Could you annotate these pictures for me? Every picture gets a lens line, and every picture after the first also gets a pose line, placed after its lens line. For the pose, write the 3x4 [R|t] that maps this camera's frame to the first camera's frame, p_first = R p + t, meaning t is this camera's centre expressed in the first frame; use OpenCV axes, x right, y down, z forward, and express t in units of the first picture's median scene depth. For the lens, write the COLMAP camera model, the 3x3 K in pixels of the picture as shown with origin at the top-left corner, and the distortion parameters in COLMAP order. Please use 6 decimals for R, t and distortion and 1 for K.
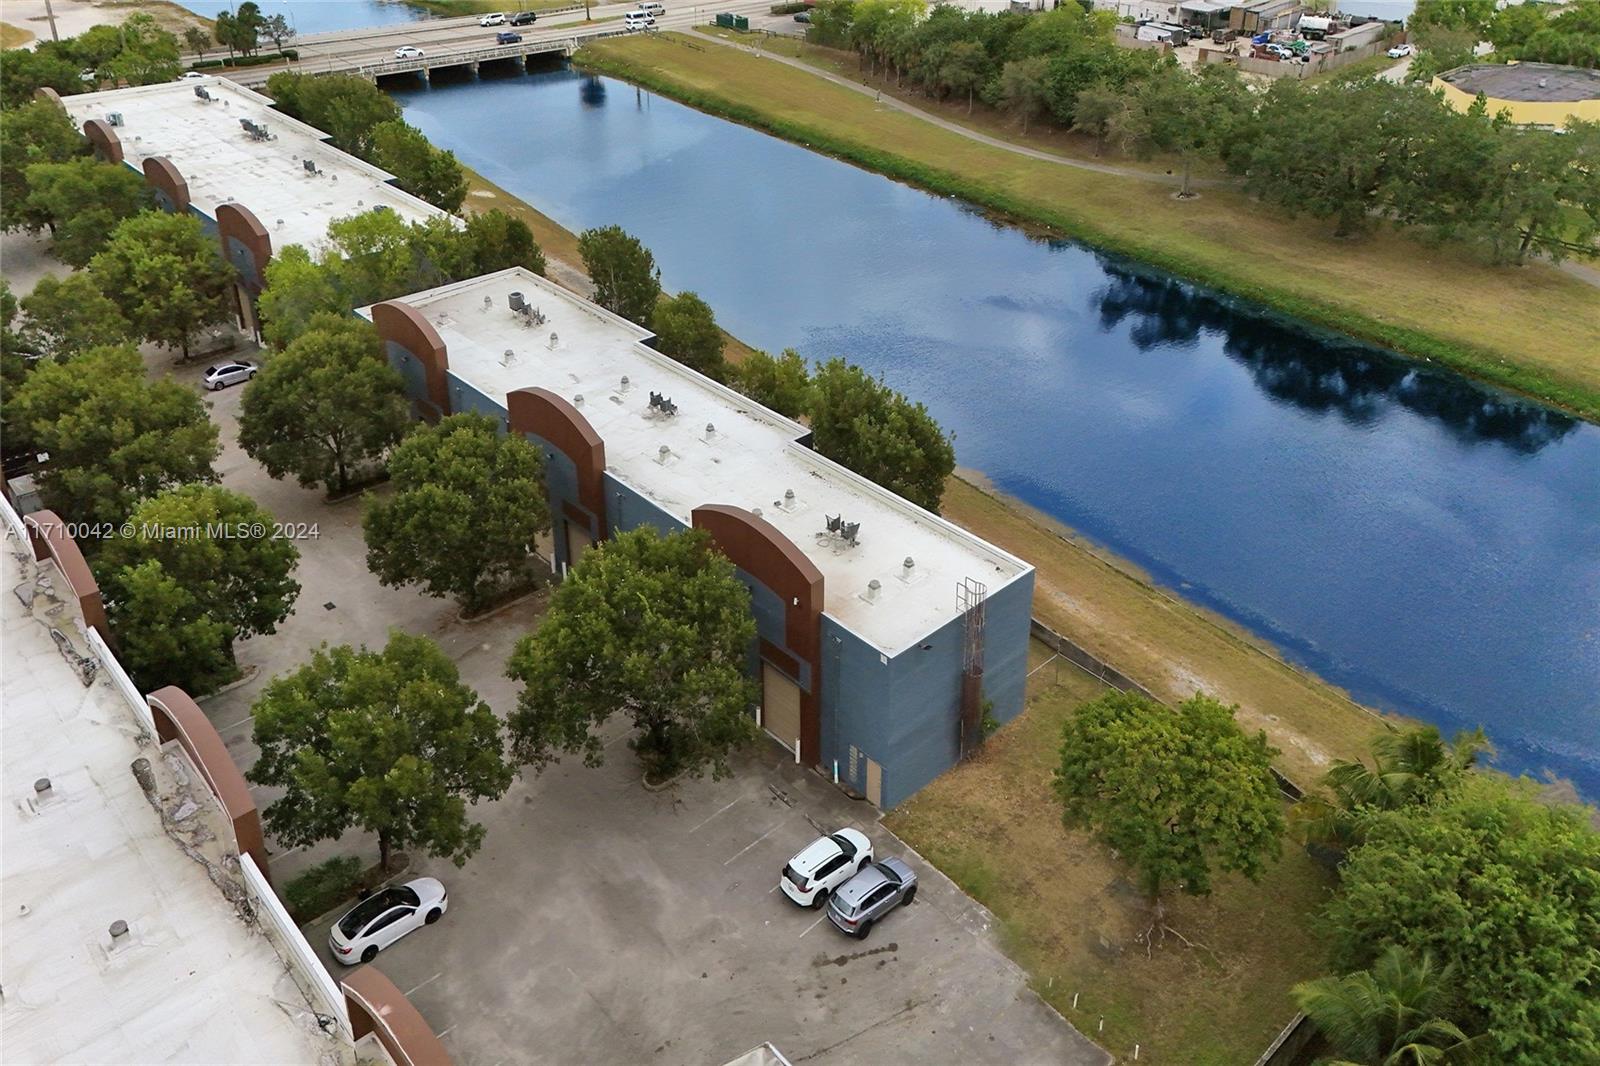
lens RADIAL K [[1110.7, 0, 798.7], [0, 1110.7, 577.1], [0, 0, 1]] dist [0.063502, -0.002165]
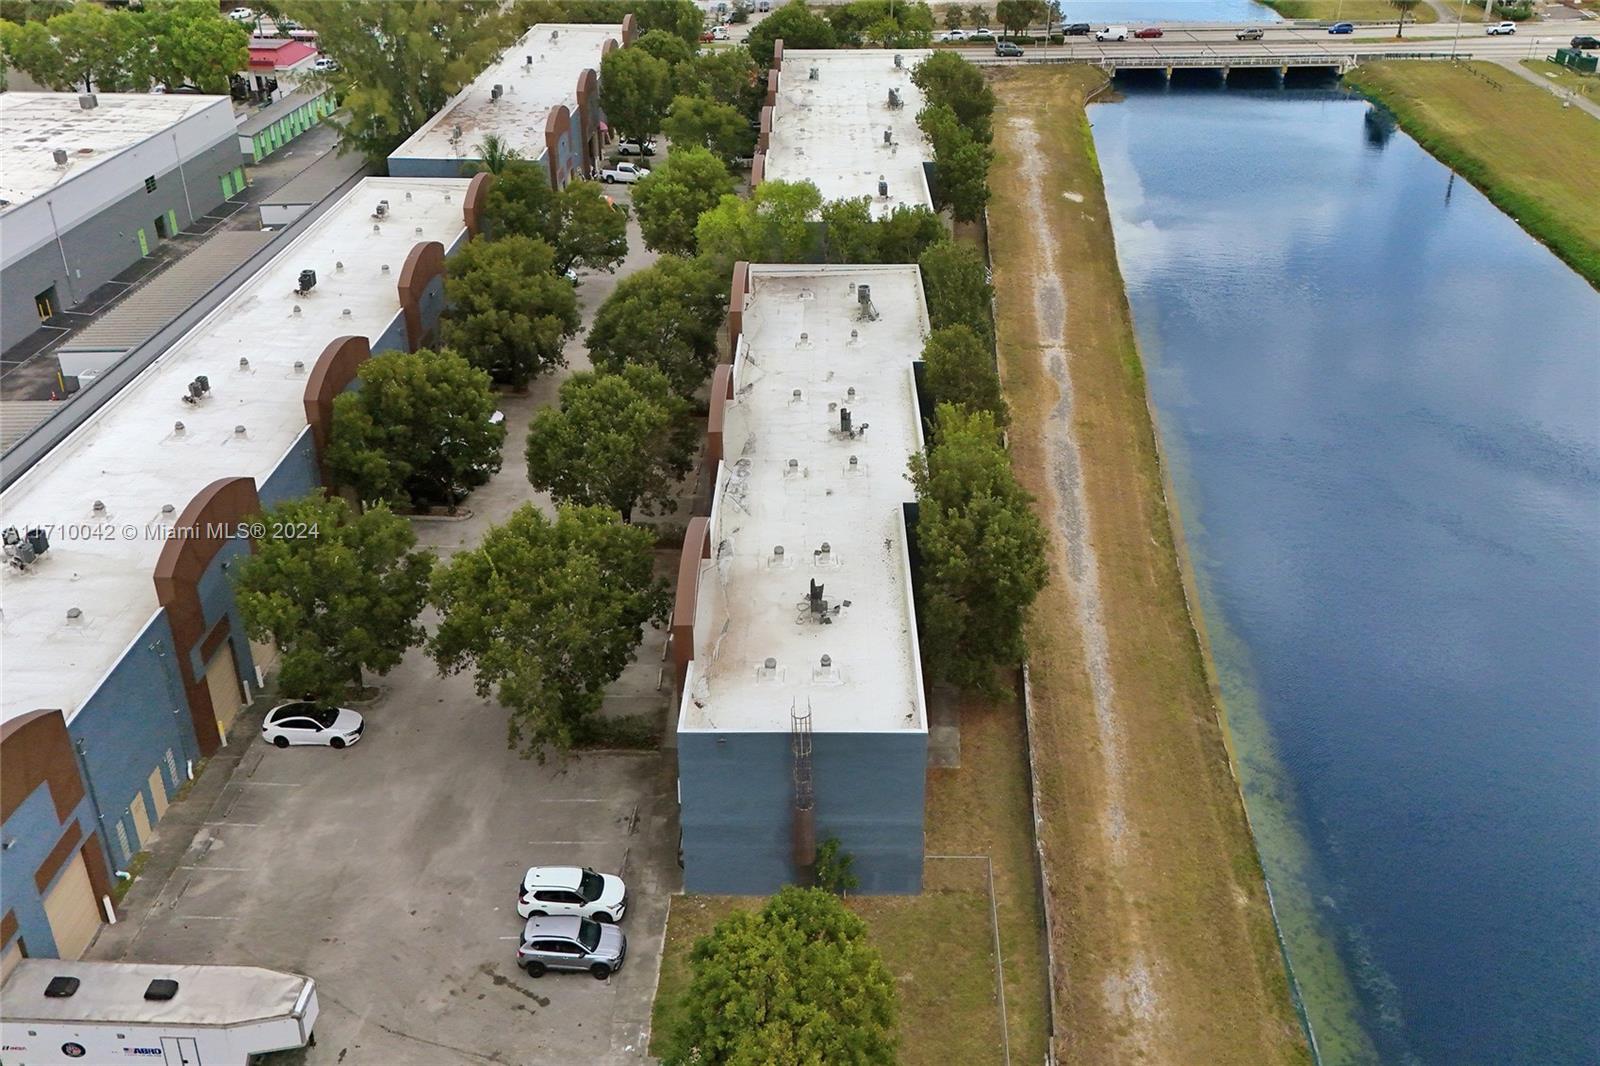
lens RADIAL K [[1131.9, 0, 800.0], [0, 1131.9, 533.0], [0, 0, 1]] dist [0.052875, 0.001447]
pose [[0.730177, 0.383380, -0.565563, 0.599886], [-0.397817, 0.911518, 0.104288, -0.210383], [0.555503, 0.148842, 0.818085, 0.238625]]
